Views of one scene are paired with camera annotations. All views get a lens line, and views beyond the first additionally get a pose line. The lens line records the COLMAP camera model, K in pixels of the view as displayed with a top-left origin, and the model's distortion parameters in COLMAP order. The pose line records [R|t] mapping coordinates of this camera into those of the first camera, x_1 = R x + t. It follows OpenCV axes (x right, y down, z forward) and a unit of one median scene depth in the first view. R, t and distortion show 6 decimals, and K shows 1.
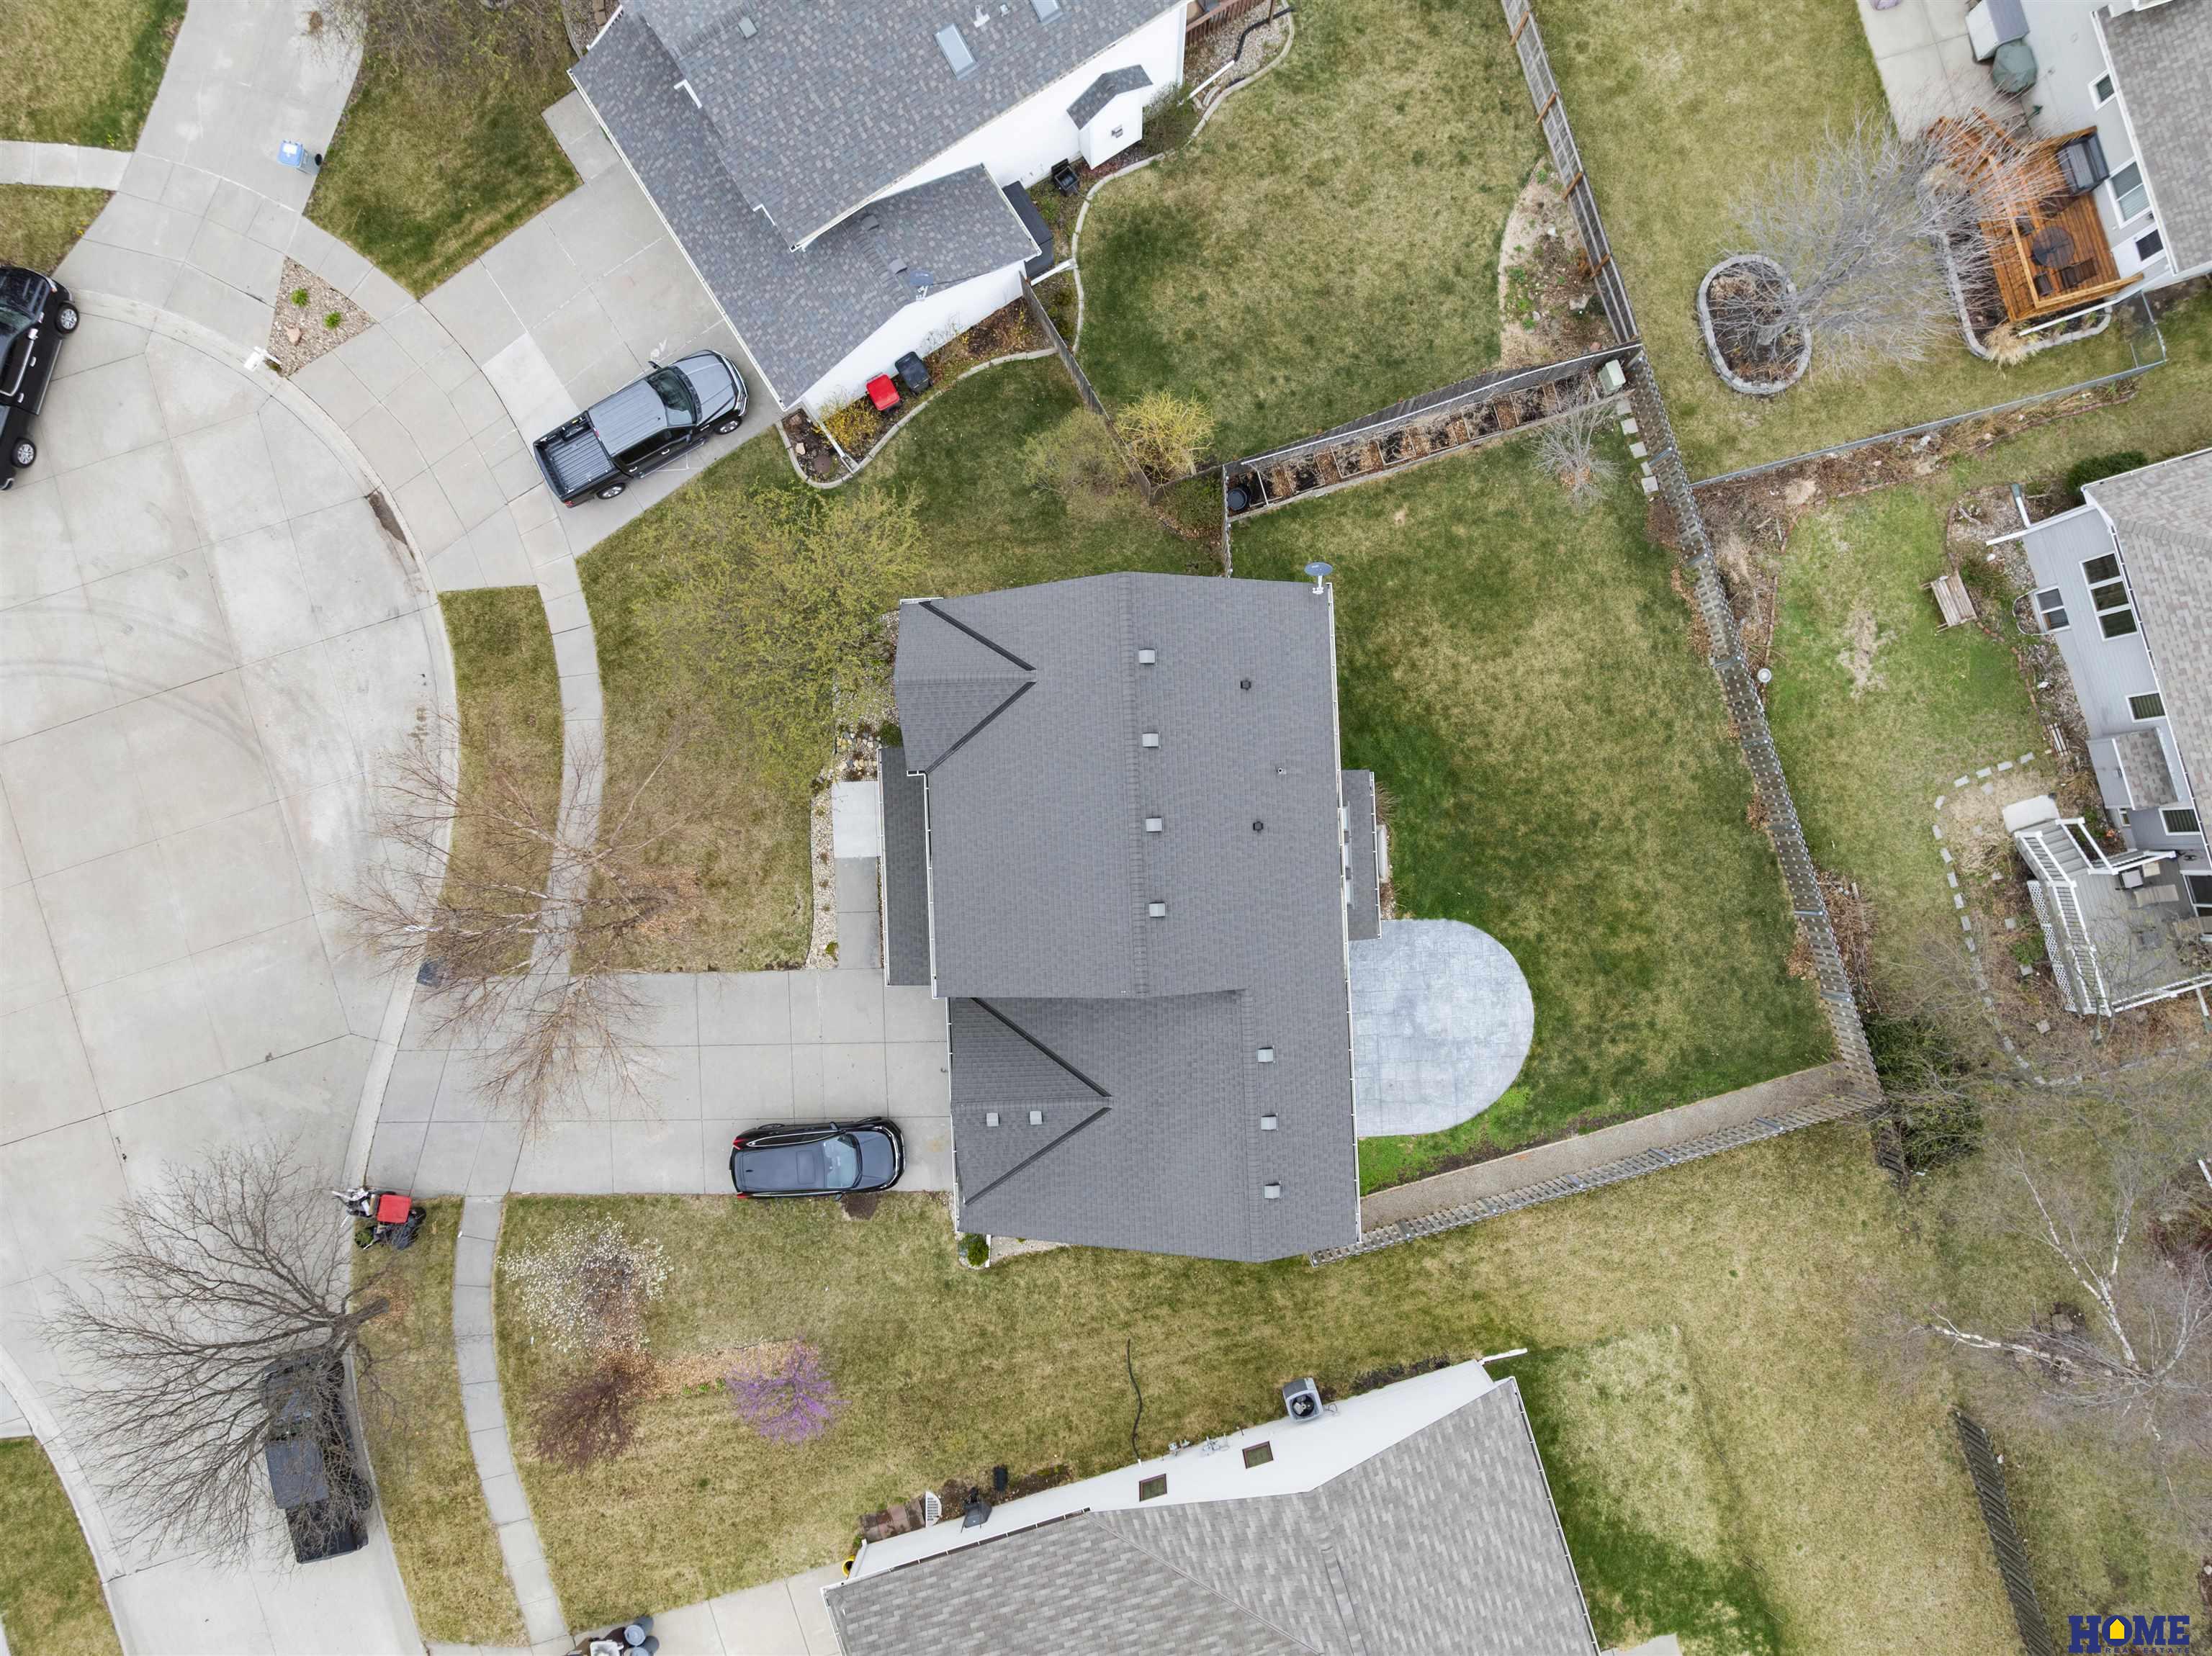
lens RADIAL K [[1557.9, 0, 1106.0], [0, 1557.9, 828.0], [0, 0, 1]] dist [-0.043055, 0.012479]
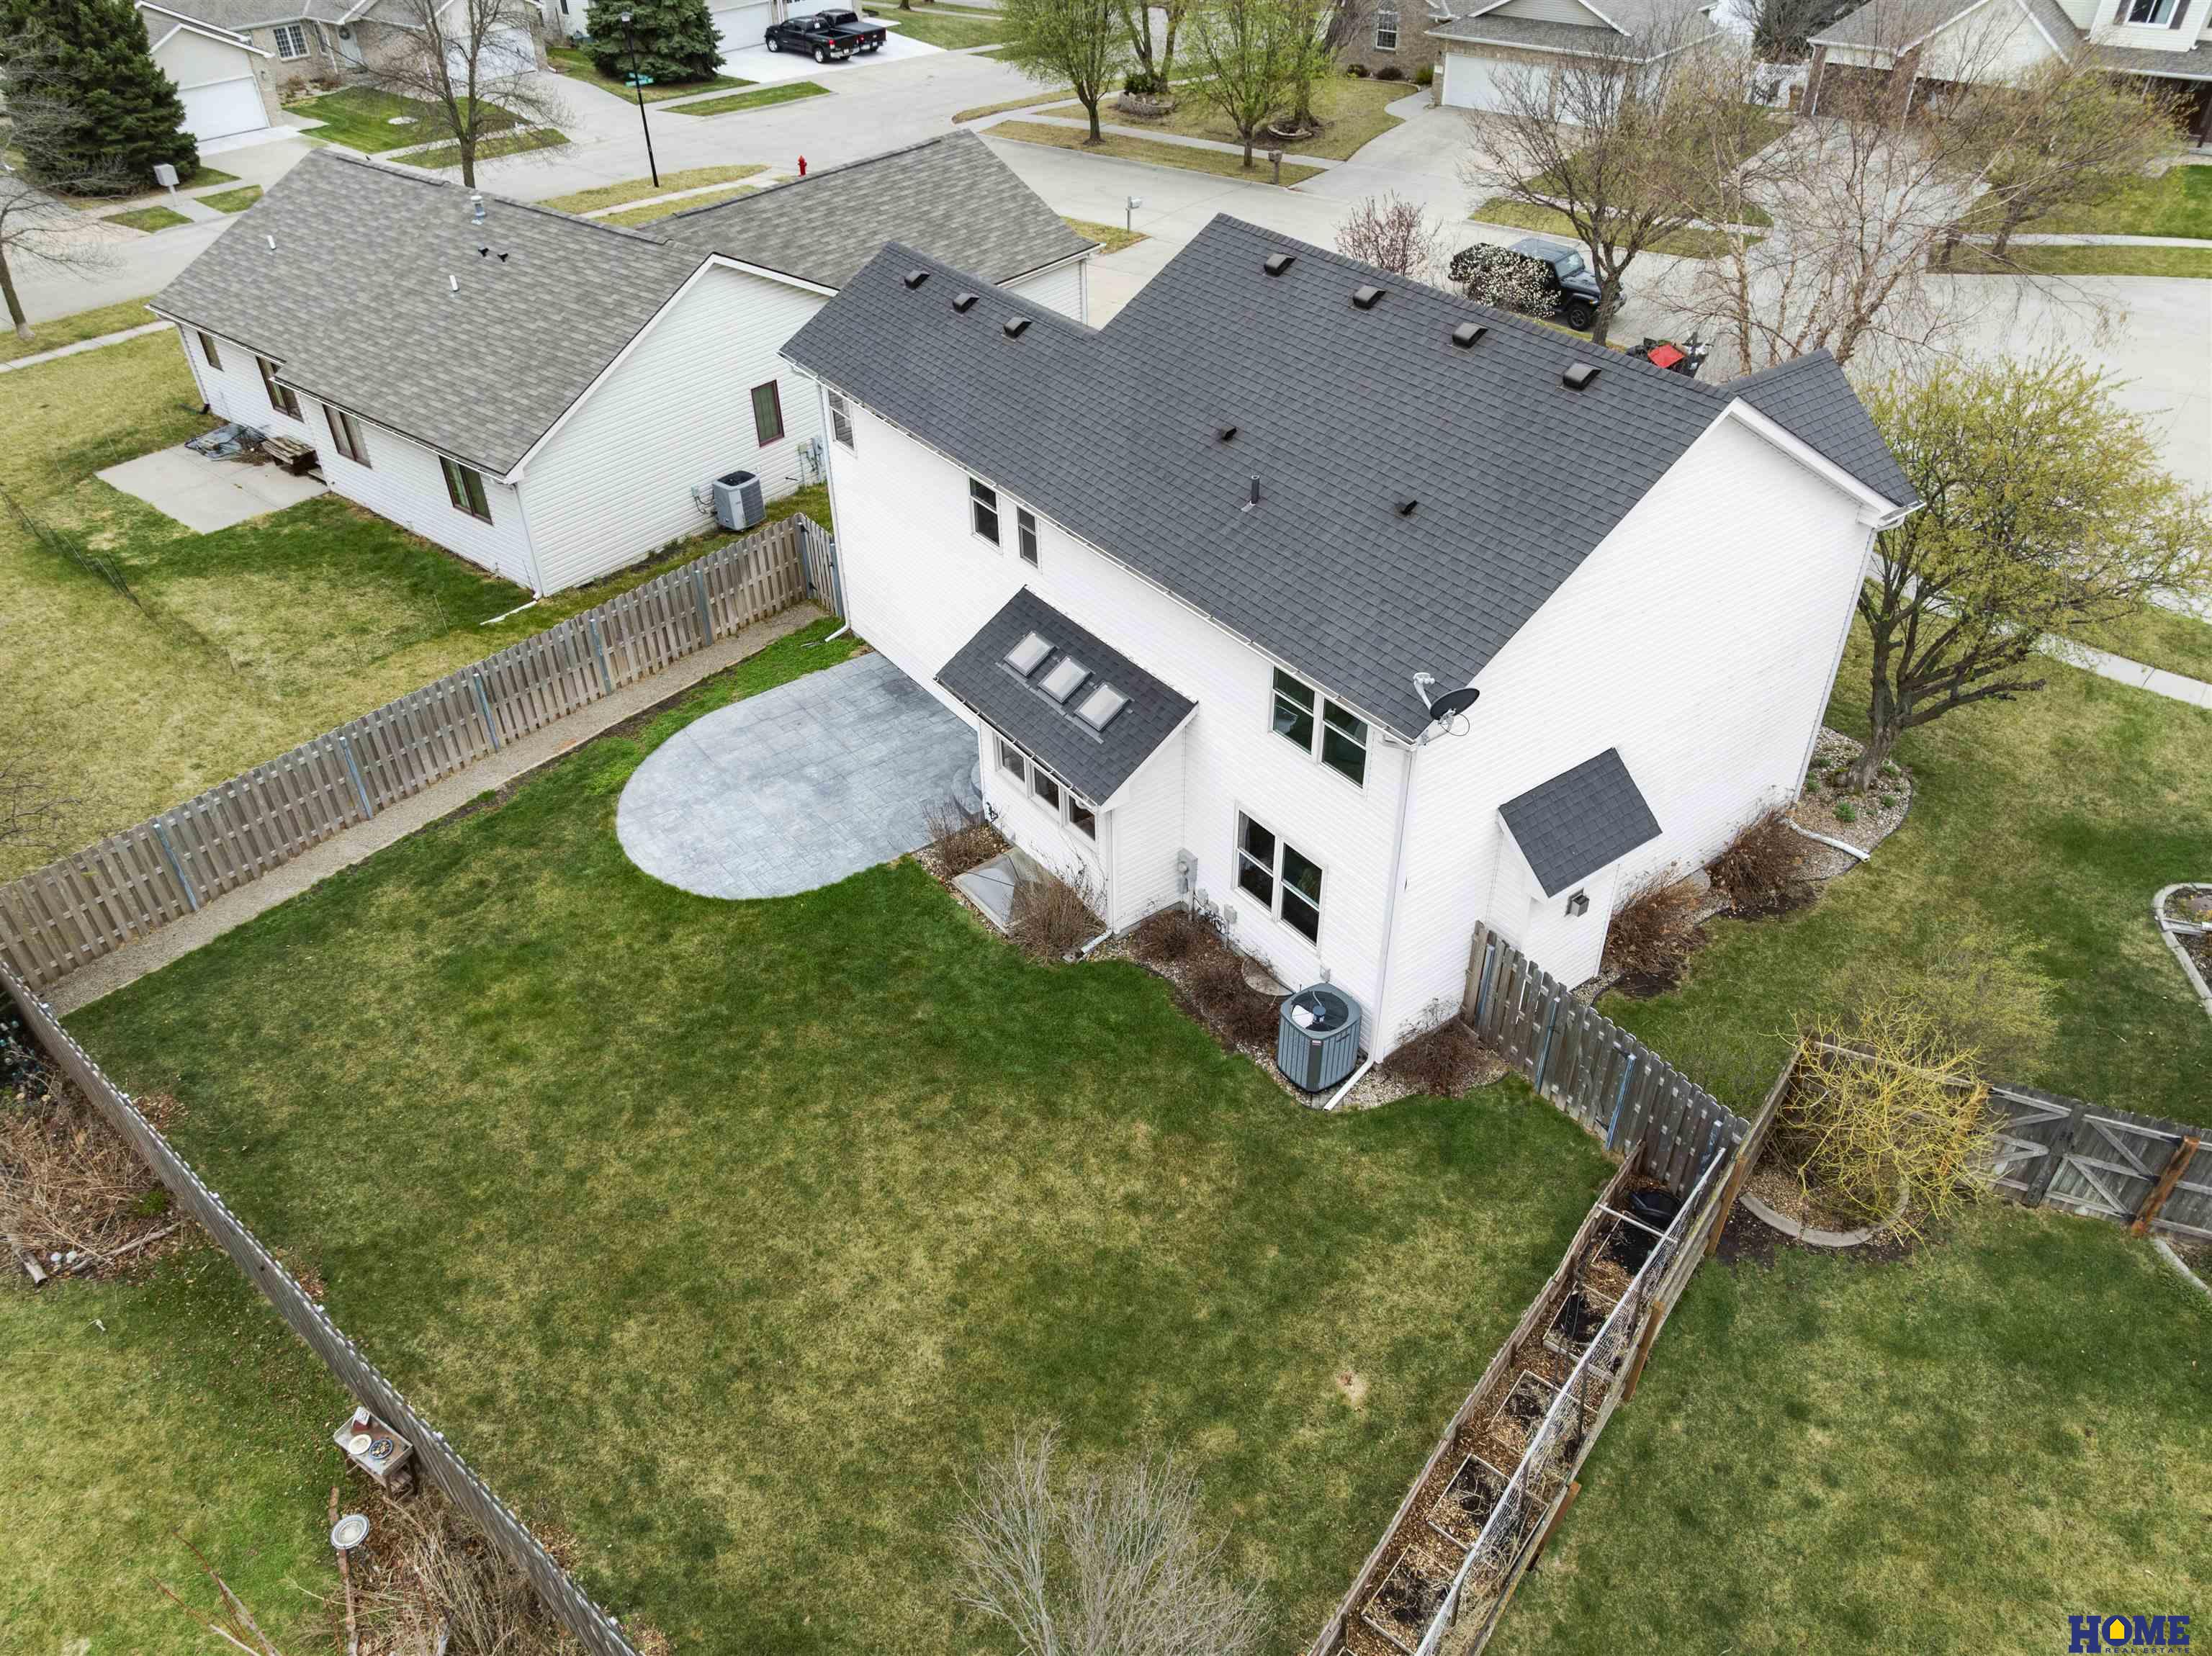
lens RADIAL K [[1557.9, 0, 1106.0], [0, 1557.9, 828.0], [0, 0, 1]] dist [-0.043055, 0.012479]
pose [[-0.831965, 0.349032, -0.431290, 0.374371], [-0.553950, -0.478827, 0.681076, -0.378019], [0.031204, 0.805544, 0.591713, 0.644849]]
